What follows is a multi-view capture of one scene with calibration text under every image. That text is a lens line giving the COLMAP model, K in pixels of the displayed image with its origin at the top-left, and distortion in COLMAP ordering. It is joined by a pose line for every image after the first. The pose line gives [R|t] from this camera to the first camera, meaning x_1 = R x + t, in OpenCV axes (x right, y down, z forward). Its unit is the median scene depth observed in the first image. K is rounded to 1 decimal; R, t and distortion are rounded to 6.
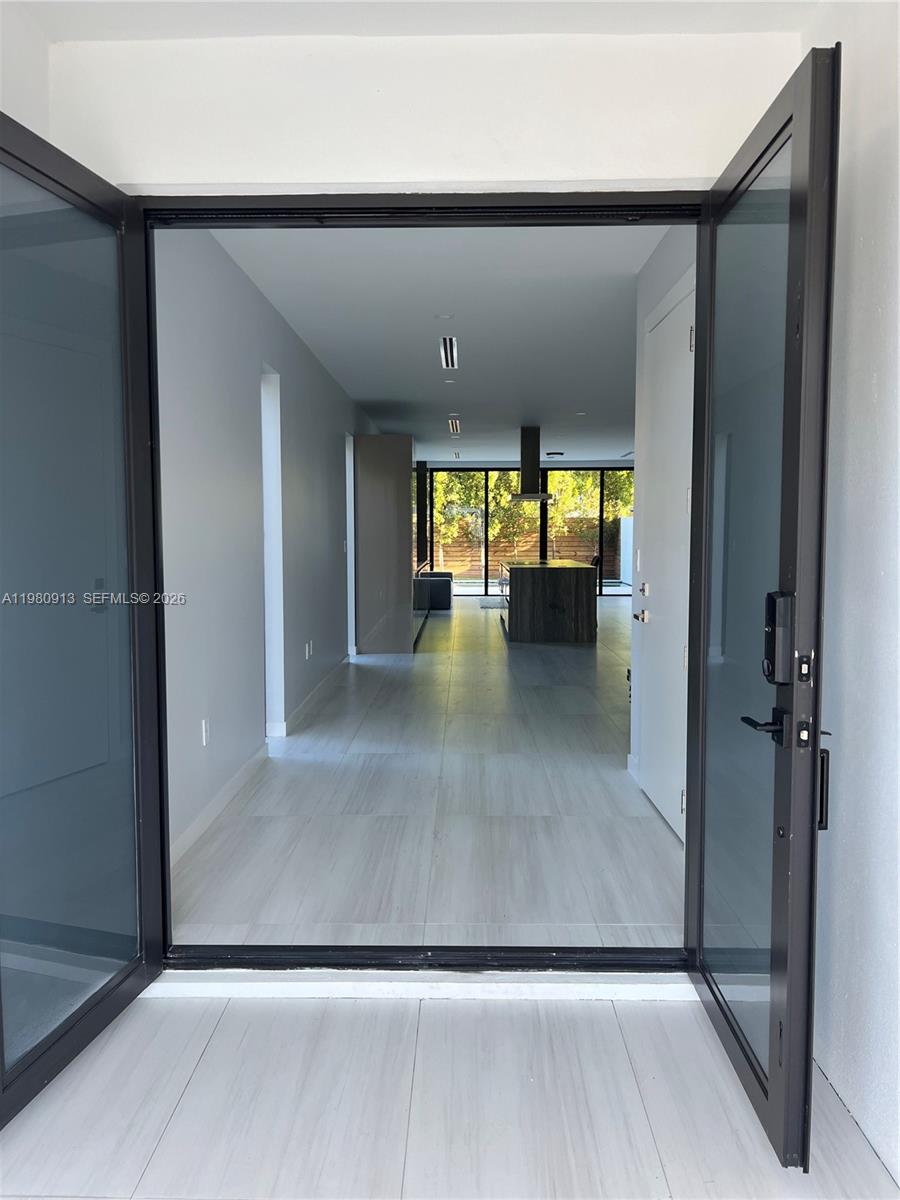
lens RADIAL K [[890.4, 0, 450.0], [0, 890.4, 600.0], [0, 0, 1]] dist [0.088203, -0.000005]
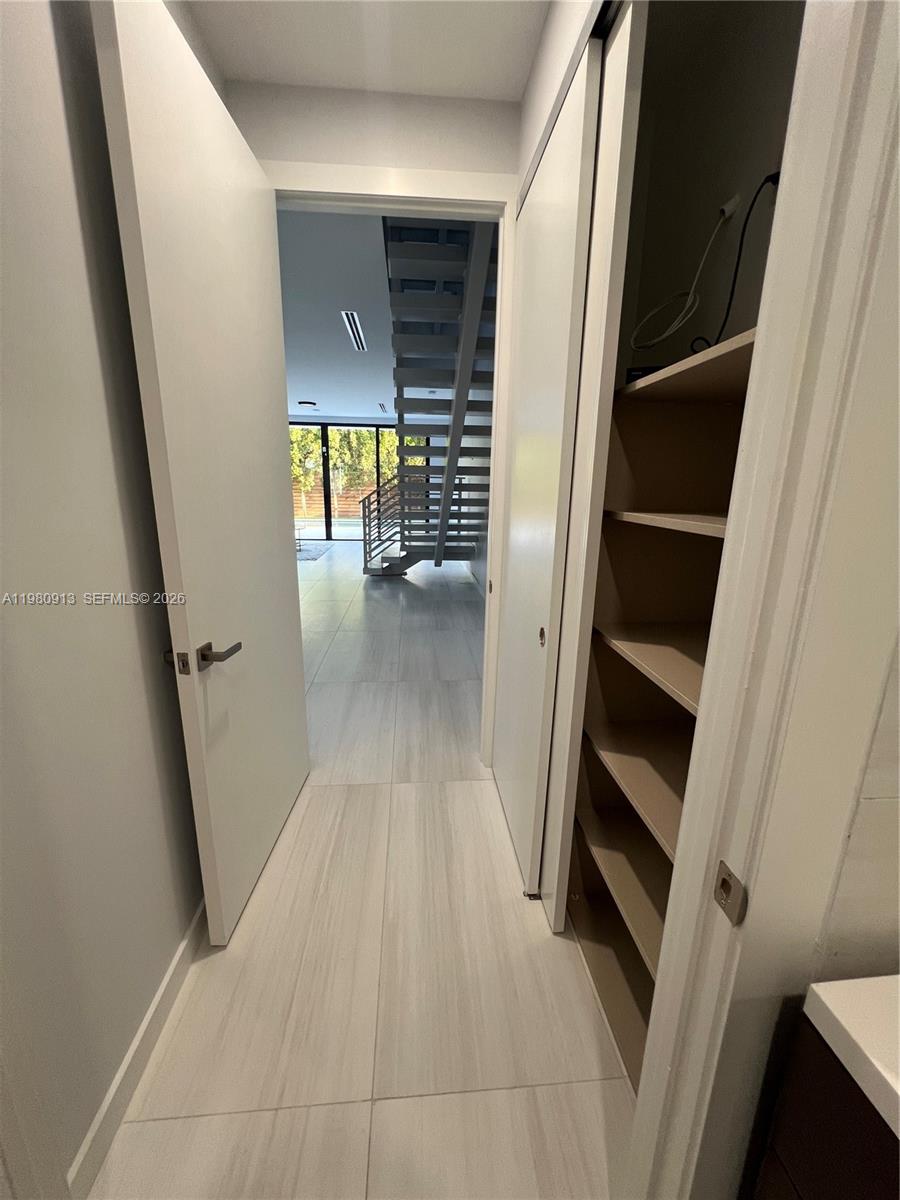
lens RADIAL K [[476.3, 0, 450.0], [0, 476.3, 600.0], [0, 0, 1]] dist [-0.001017, -0.000020]
pose [[0.994935, -0.005394, 0.100371, 0.140412], [-0.011195, 0.986400, 0.163982, -0.022126], [-0.099890, -0.164275, 0.981344, 0.265049]]
